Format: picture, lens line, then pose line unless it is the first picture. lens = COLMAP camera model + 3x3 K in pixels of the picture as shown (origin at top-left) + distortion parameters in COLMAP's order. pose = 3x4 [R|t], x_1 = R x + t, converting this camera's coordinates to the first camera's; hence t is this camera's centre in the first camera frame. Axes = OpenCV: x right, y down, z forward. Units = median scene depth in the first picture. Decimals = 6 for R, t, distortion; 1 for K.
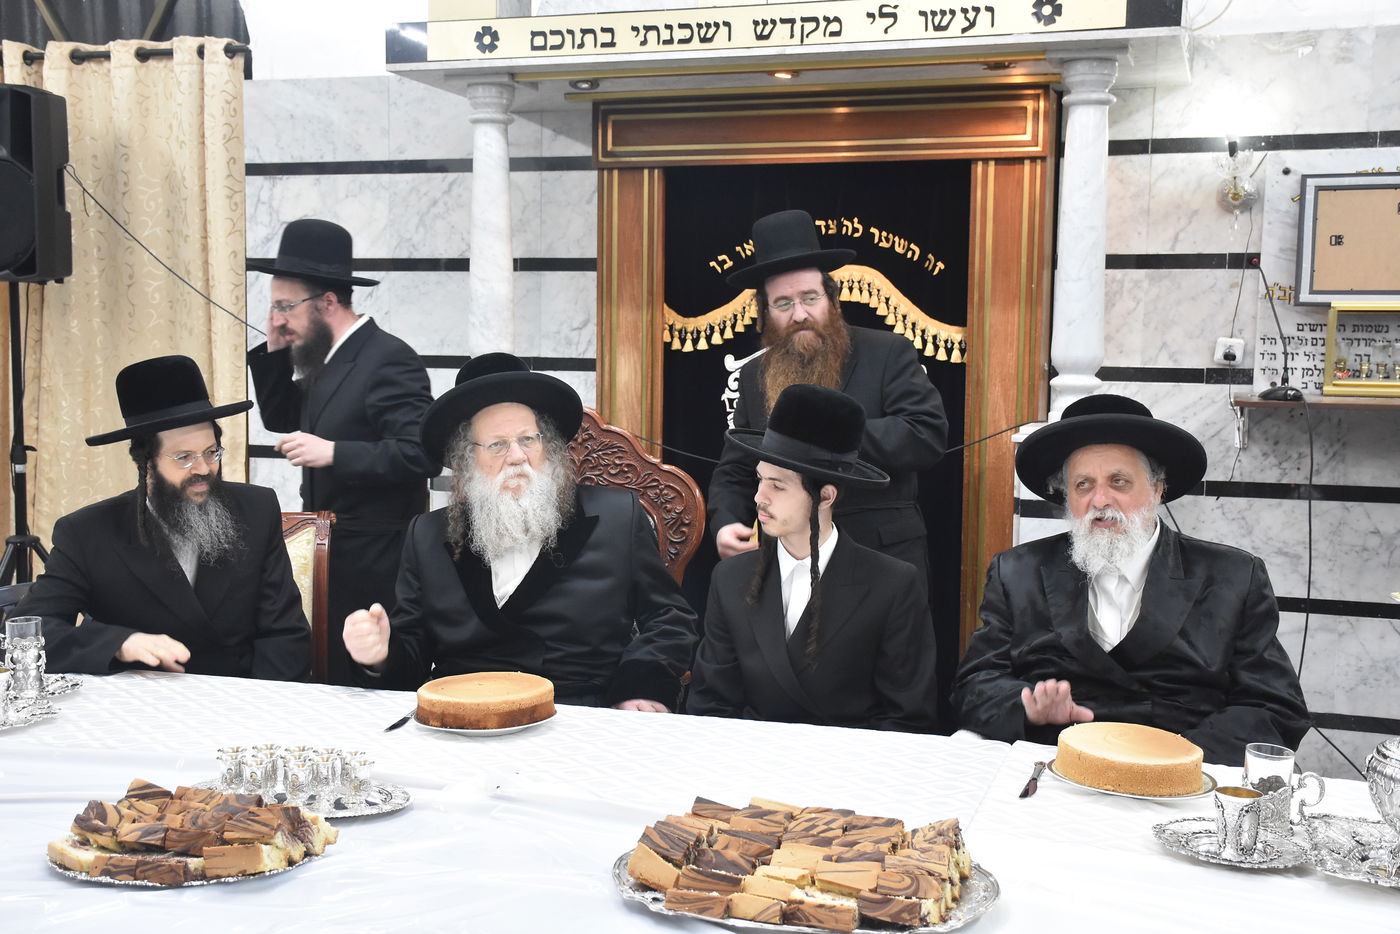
lens RADIAL K [[1689.2, 0, 700.0], [0, 1689.2, 467.0], [0, 0, 1]] dist [0.033361, 0.338160]
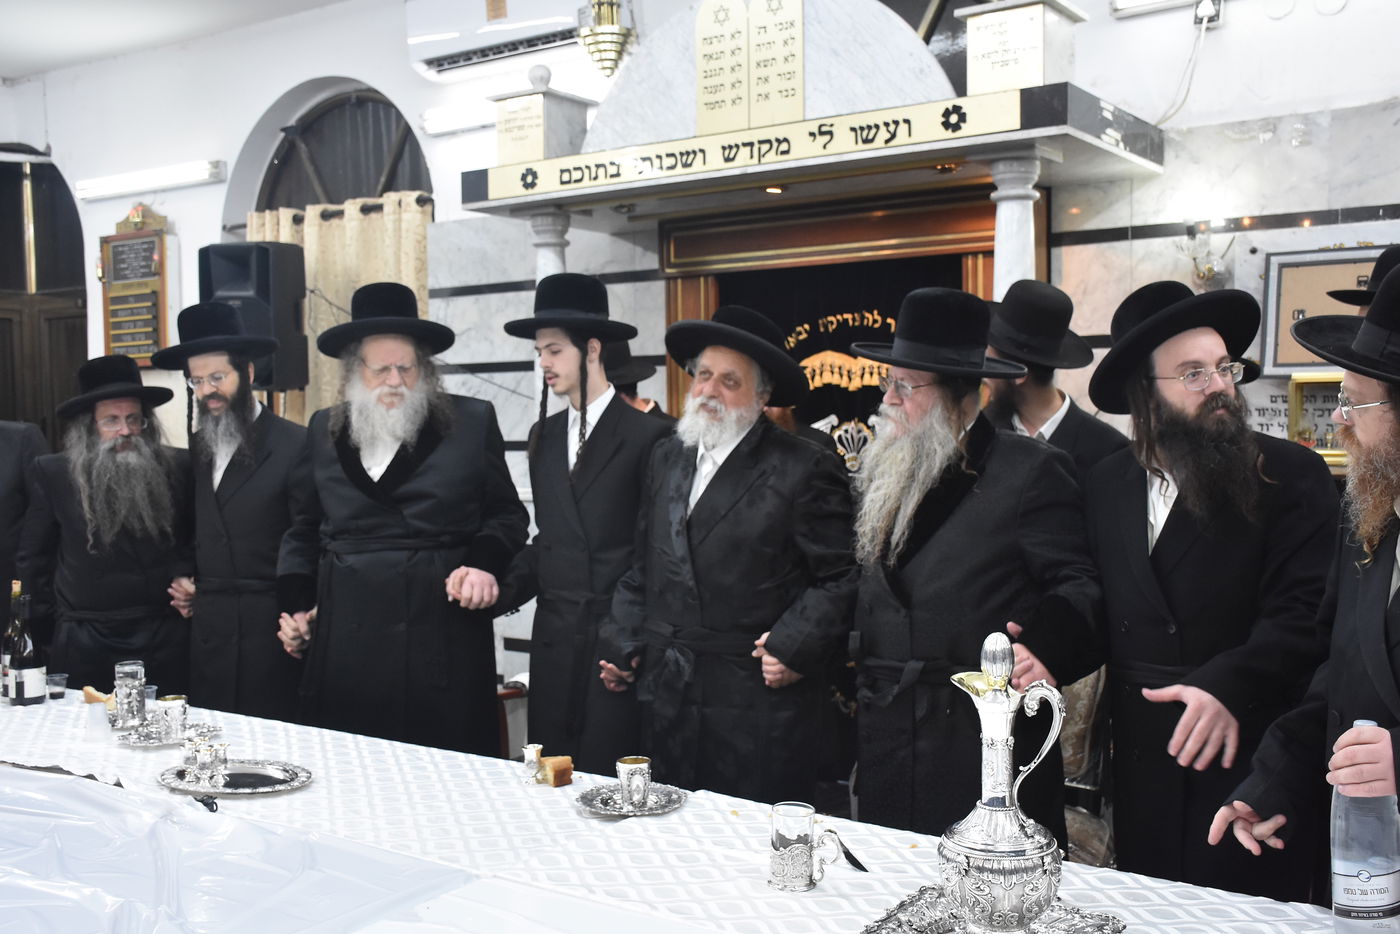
lens RADIAL K [[1452.9, 0, 700.0], [0, 1452.9, 467.0], [0, 0, 1]] dist [-0.030045, 0.211565]
pose [[0.958092, -0.014892, -0.286075, 0.265176], [0.003102, 0.999129, -0.041621, -0.004999], [0.286445, 0.038989, 0.957303, 0.057713]]
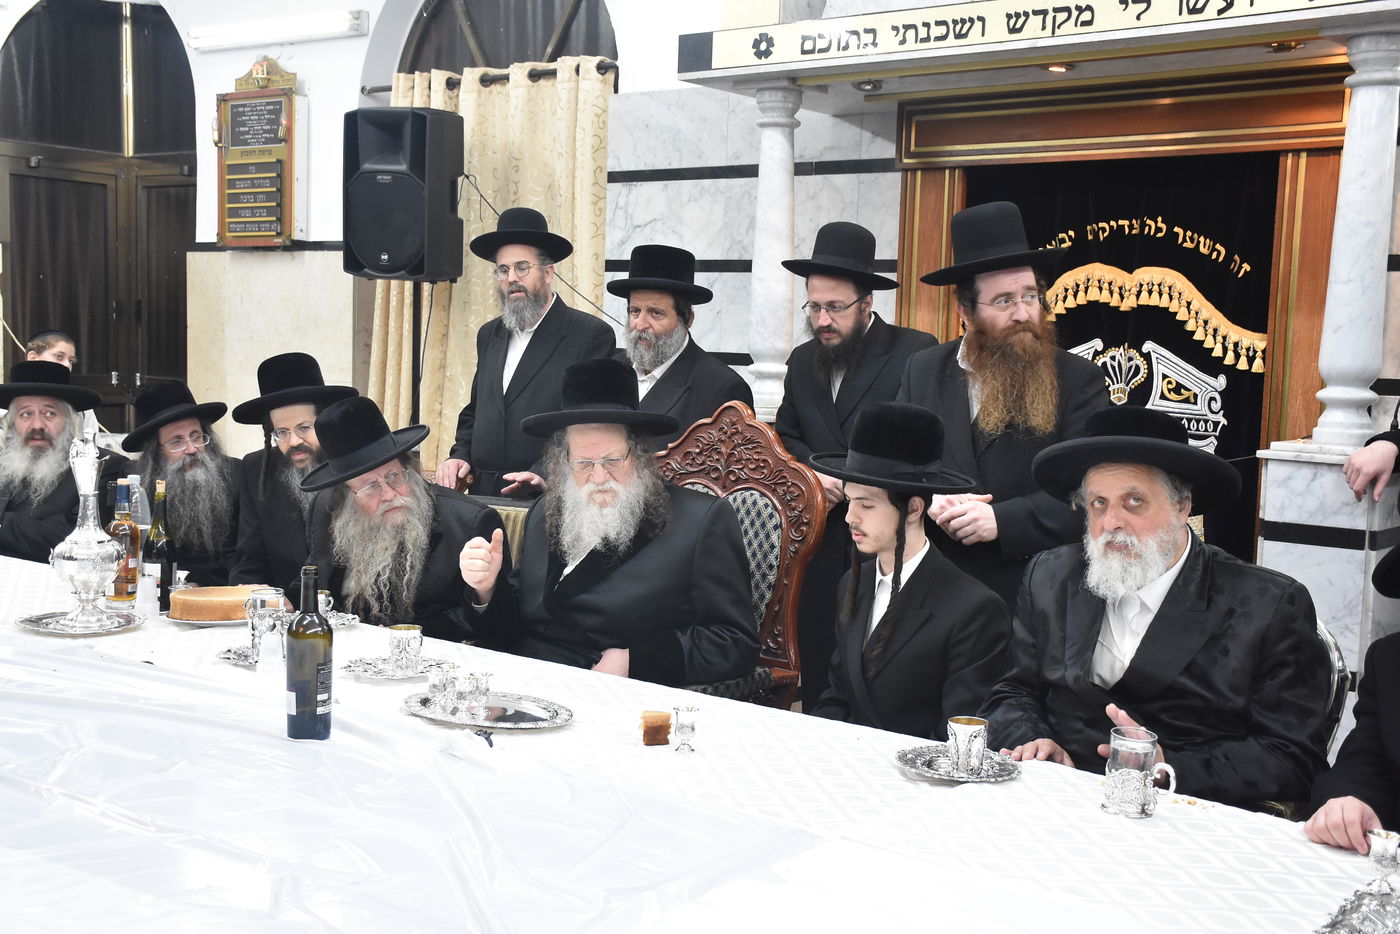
lens RADIAL K [[1693.5, 0, 700.0], [0, 1693.5, 467.0], [0, 0, 1]] dist [0.023198, 0.403965]
pose [[0.938801, 0.045821, -0.341399, 0.190549], [-0.047556, 0.998863, 0.003291, 0.001271], [0.341162, 0.013146, 0.939913, 0.022258]]
